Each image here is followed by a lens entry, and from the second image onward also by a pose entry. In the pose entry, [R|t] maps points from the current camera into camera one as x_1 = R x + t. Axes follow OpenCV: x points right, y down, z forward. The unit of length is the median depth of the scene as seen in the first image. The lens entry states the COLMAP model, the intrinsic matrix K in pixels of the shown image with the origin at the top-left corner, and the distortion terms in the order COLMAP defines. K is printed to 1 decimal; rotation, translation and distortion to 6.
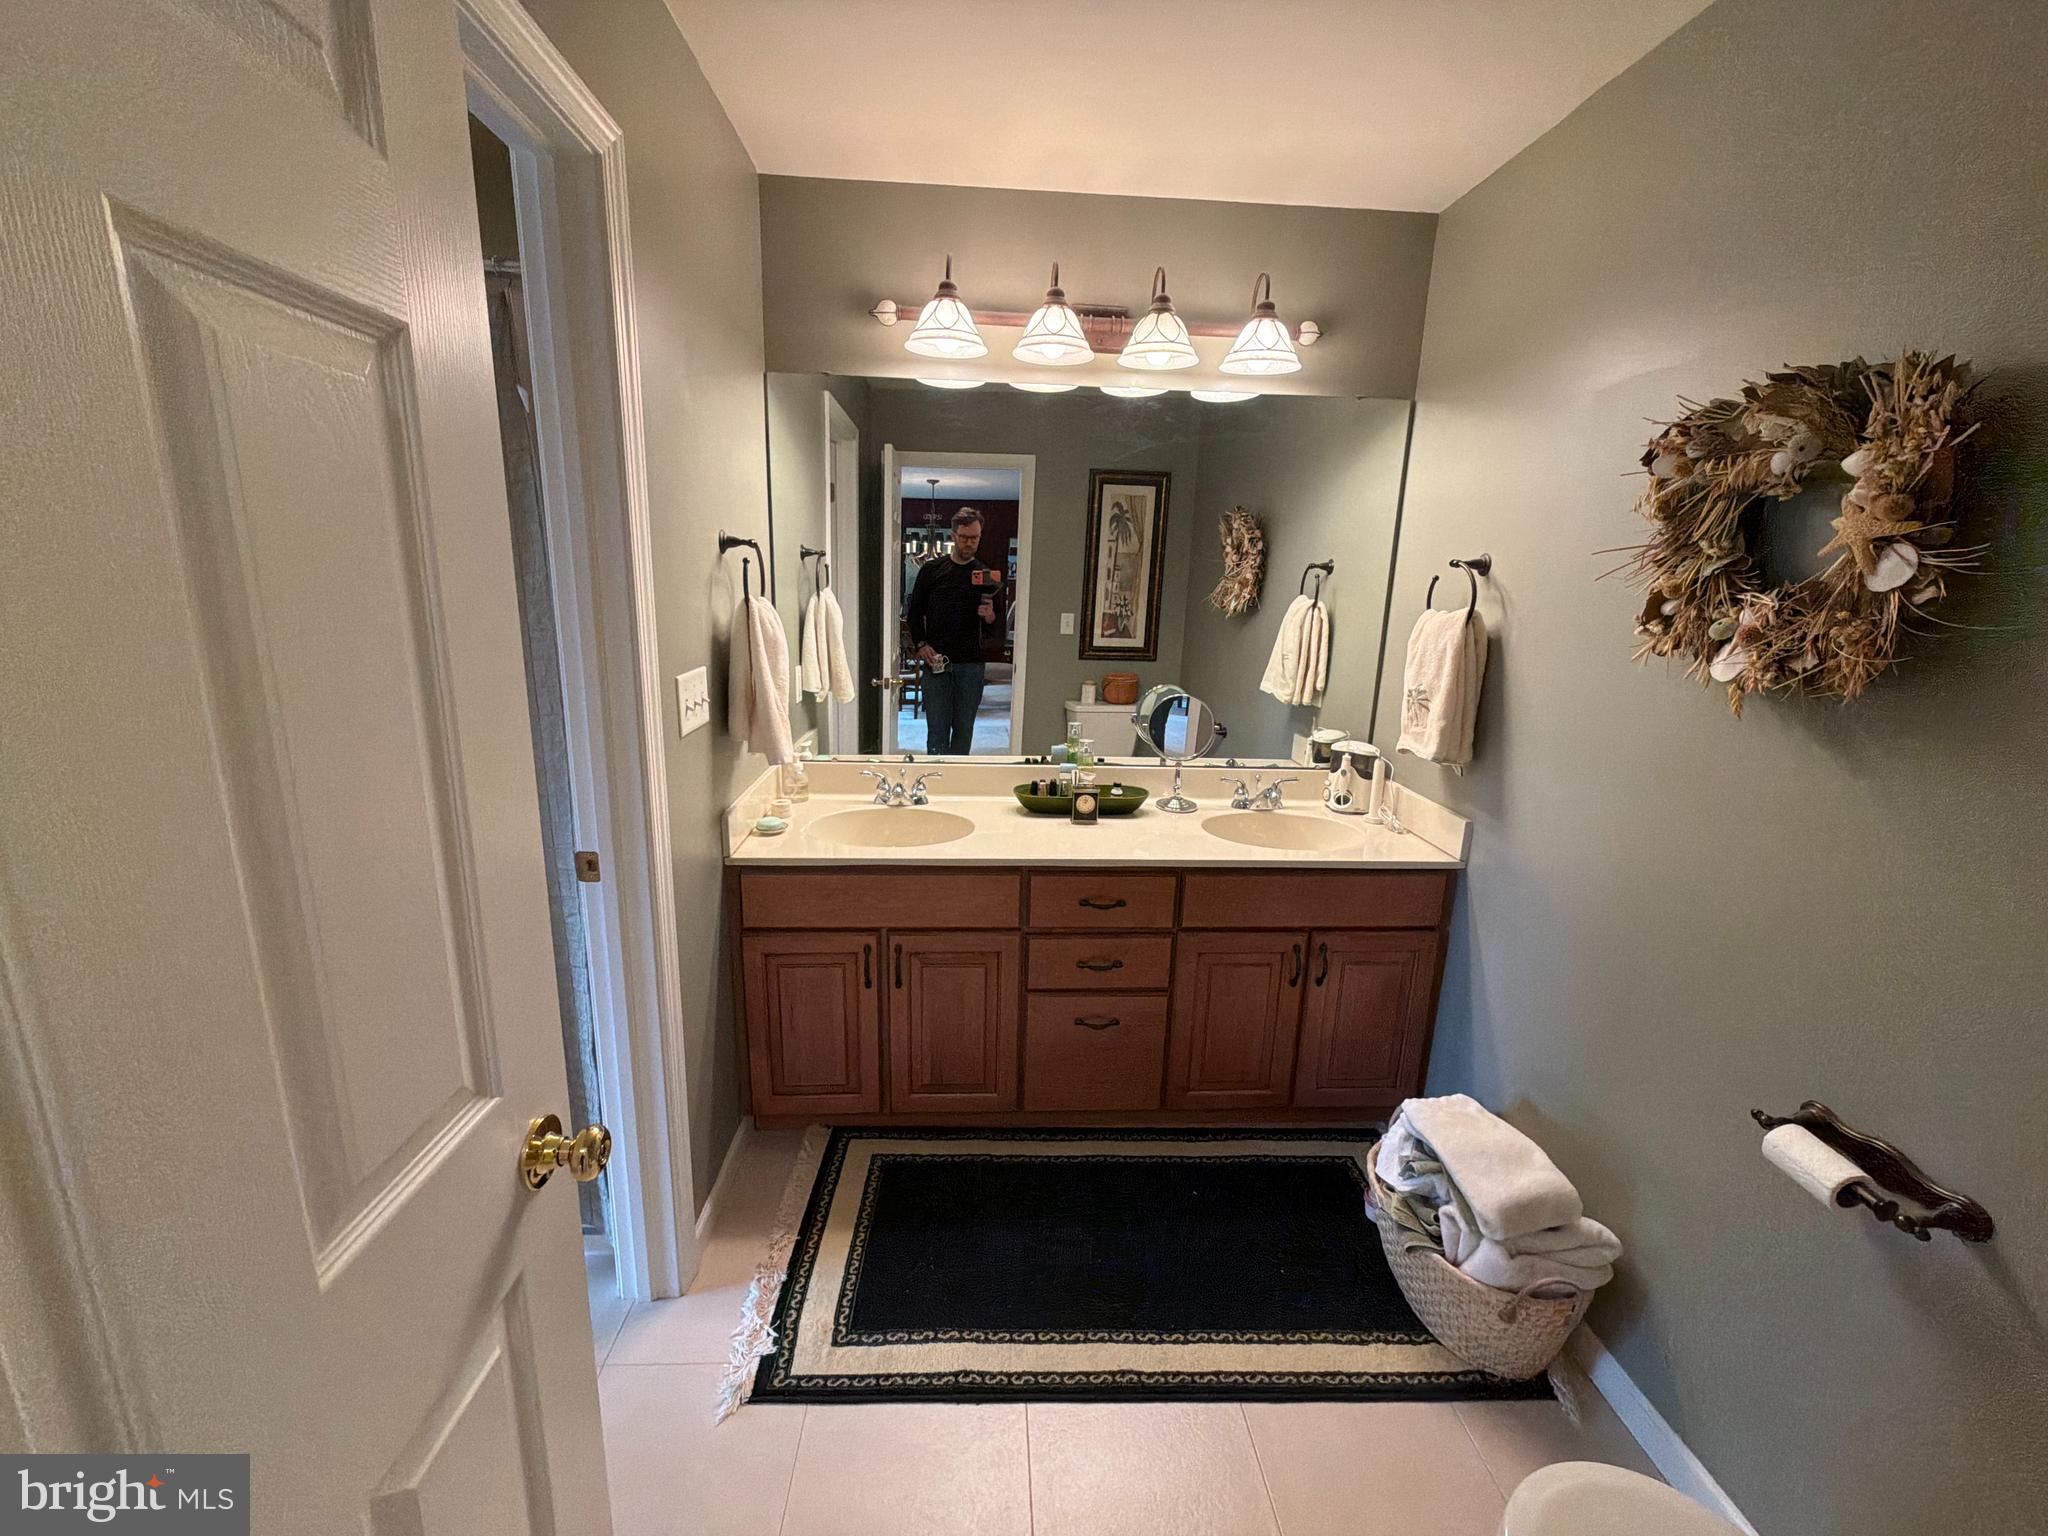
lens RADIAL K [[823.1, 0, 1019.2], [0, 823.1, 766.8], [0, 0, 1]] dist [0.009363, 0.000937]
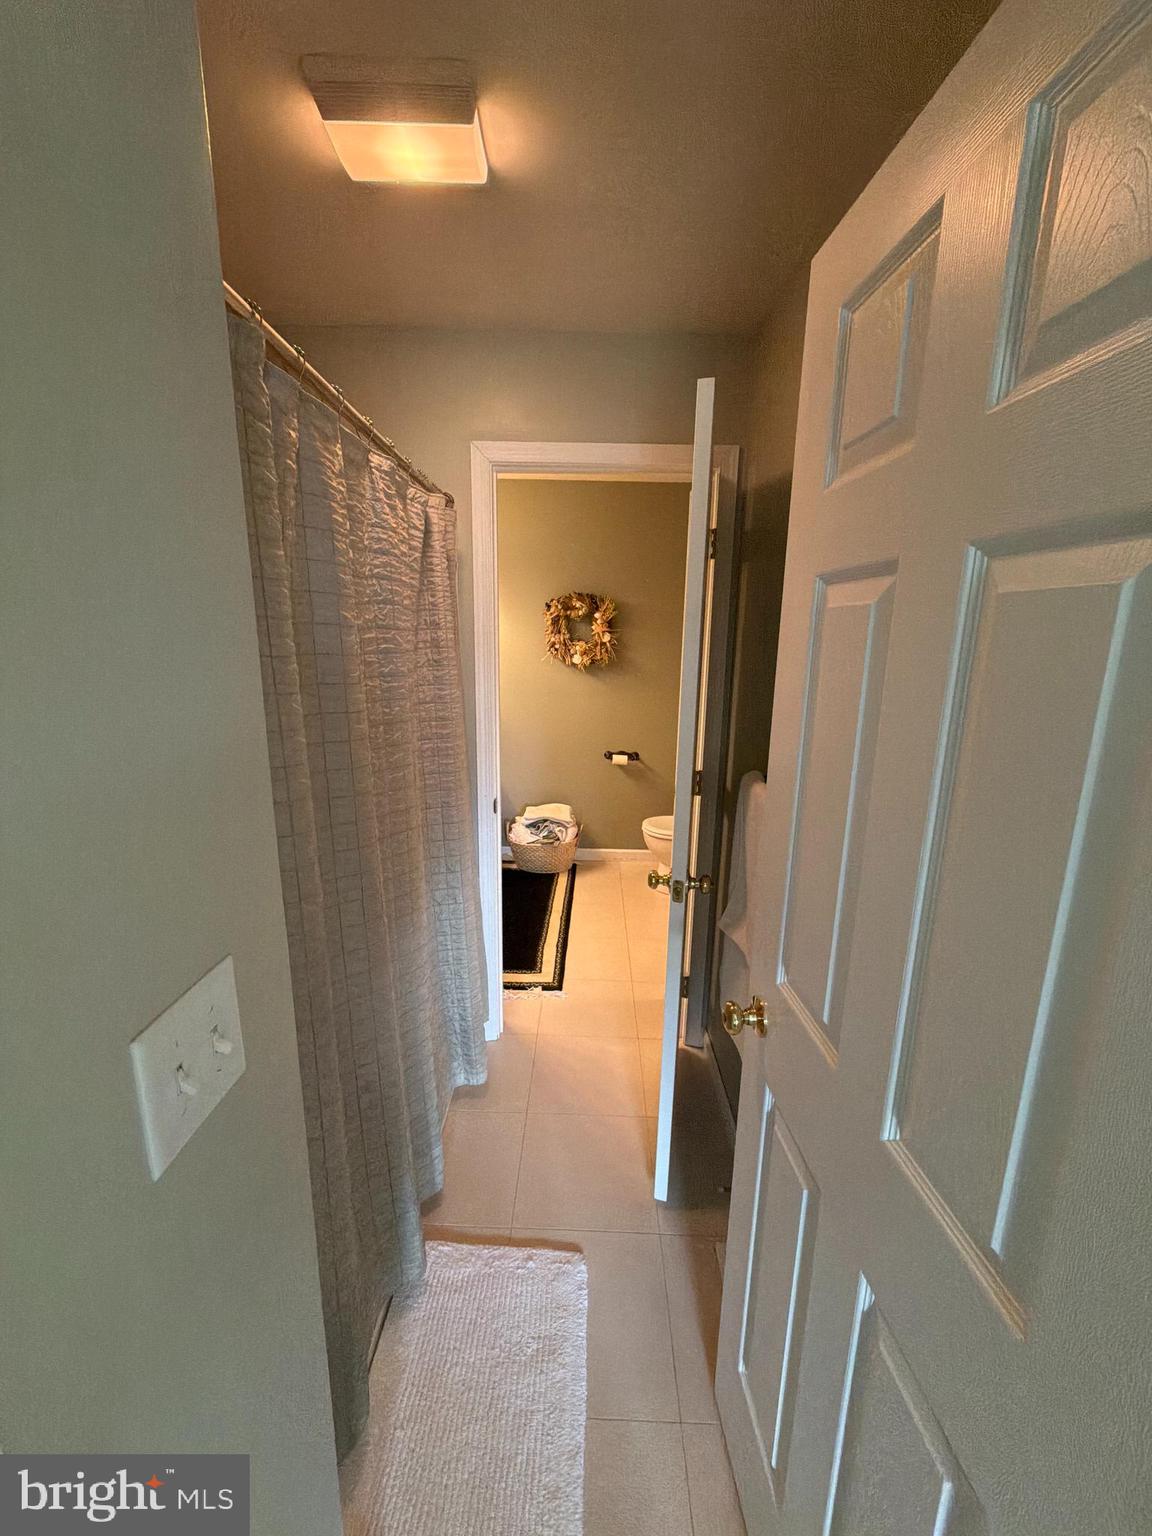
lens RADIAL K [[617.3, 0, 576.1], [0, 617.3, 769.4], [0, 0, 1]] dist [0.009363, 0.000937]
pose [[0.070162, -0.240505, 0.968109, -1.413172], [0.215183, 0.951300, 0.220734, -0.175383], [-0.974050, 0.192834, 0.118498, 0.459083]]
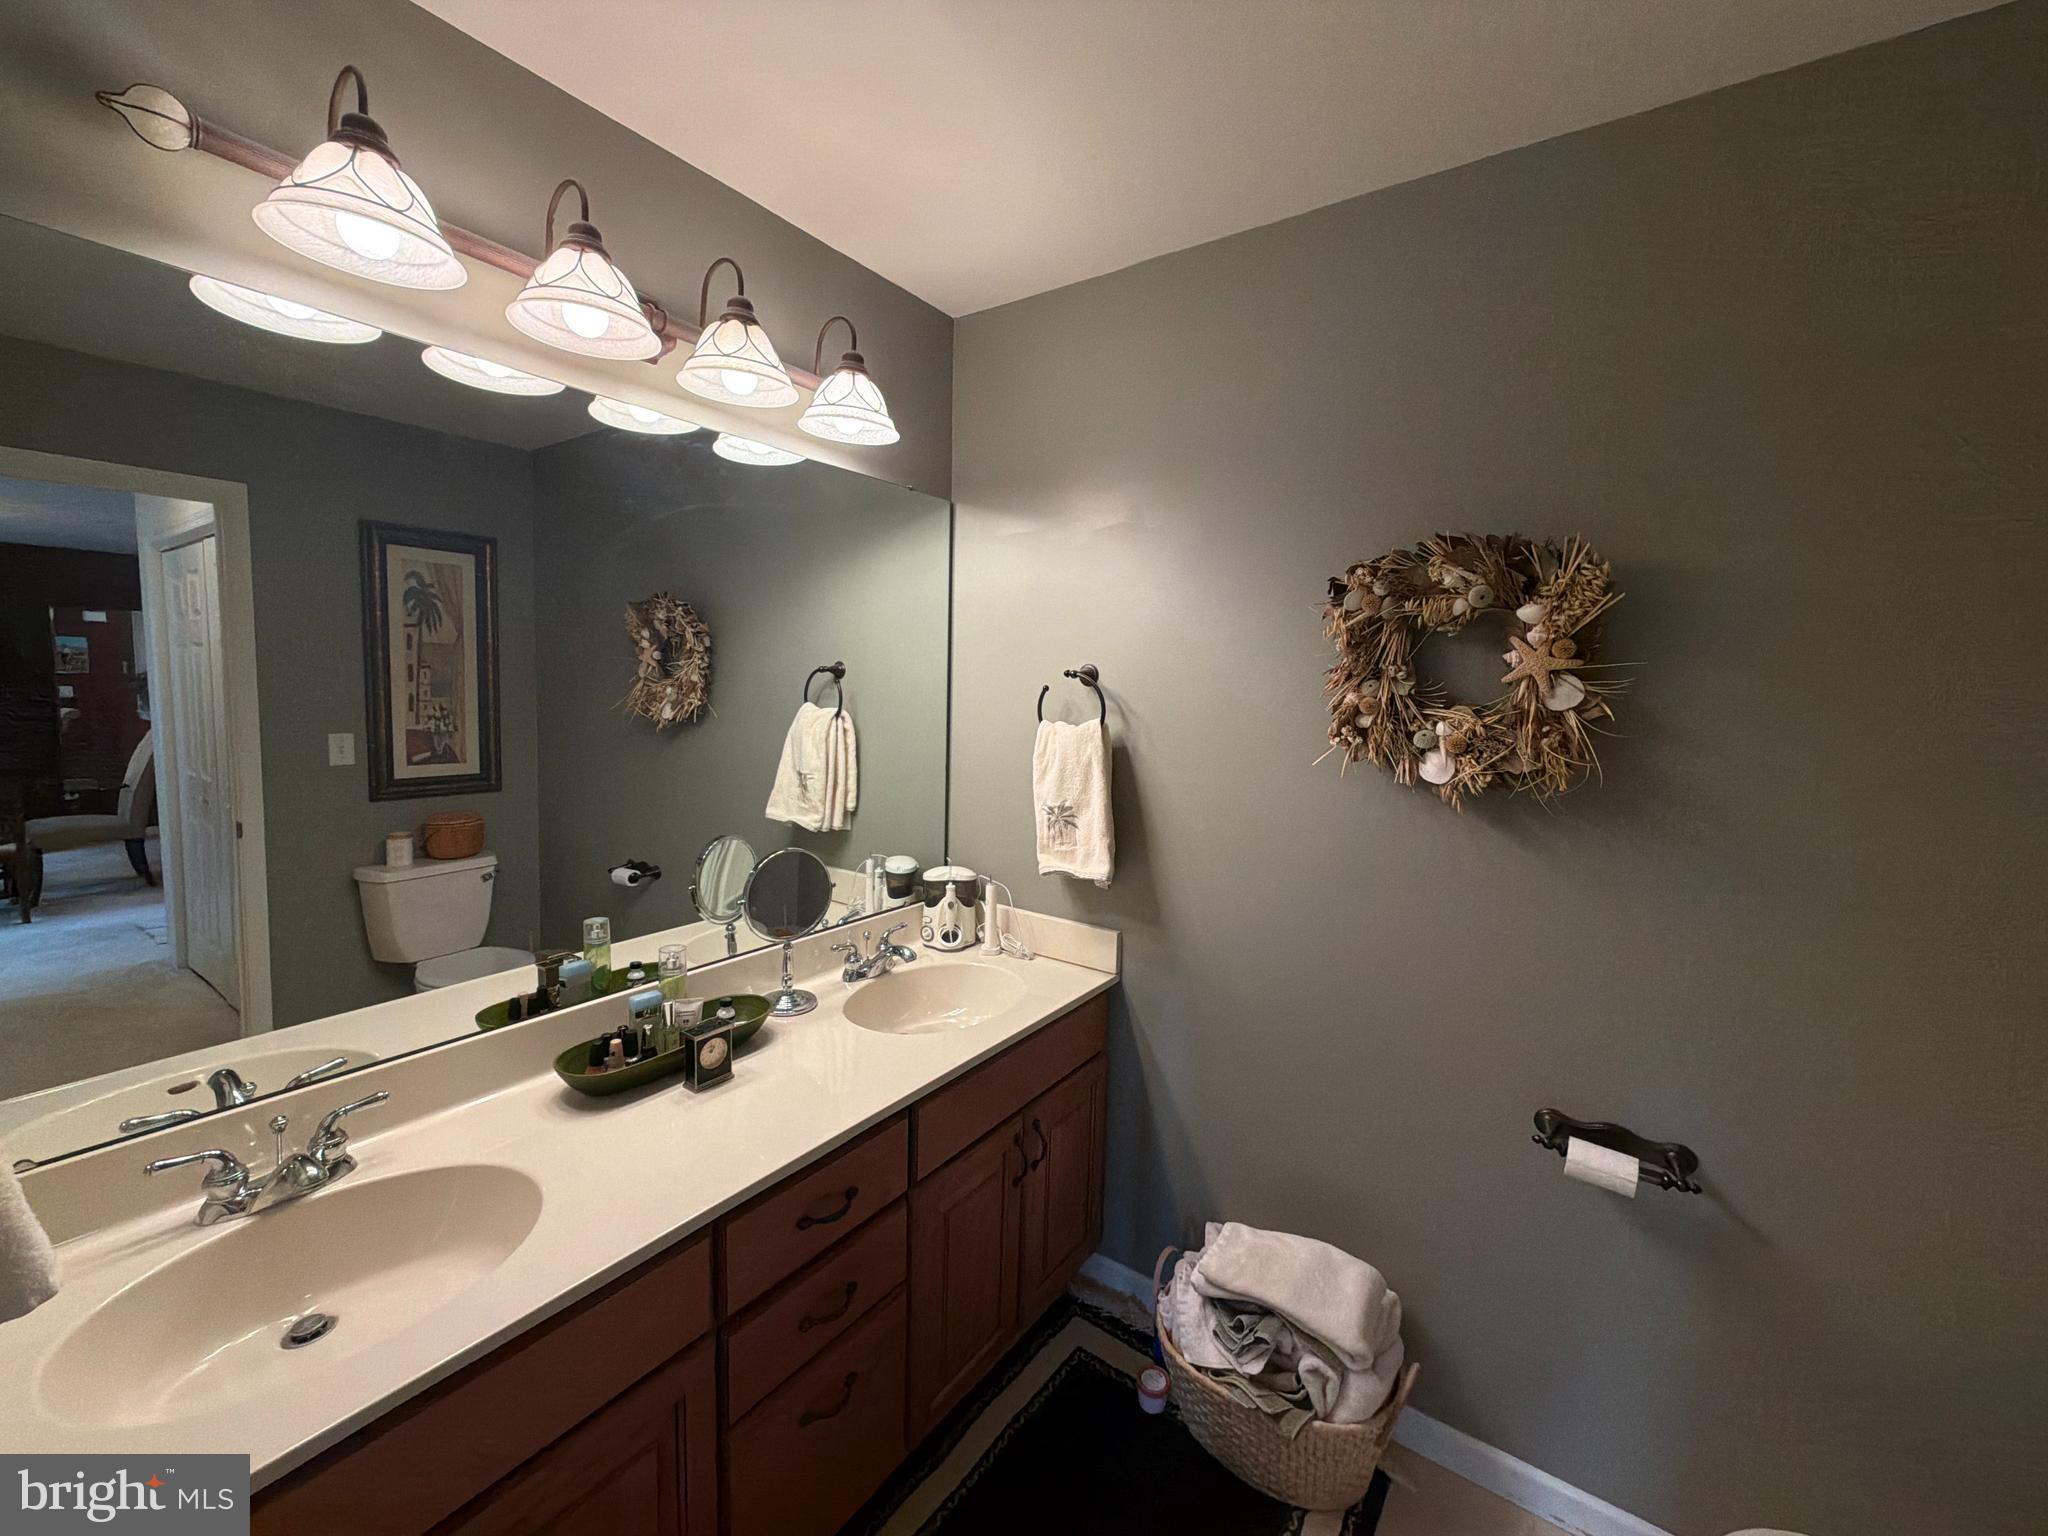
lens RADIAL K [[823.1, 0, 1026.7], [0, 823.1, 767.4], [0, 0, 1]] dist [0.009363, 0.000937]
pose [[0.621298, -0.095293, 0.777758, -0.263810], [0.173757, 0.984621, -0.018165, -0.127160], [-0.764066, 0.146427, 0.628301, 0.436731]]
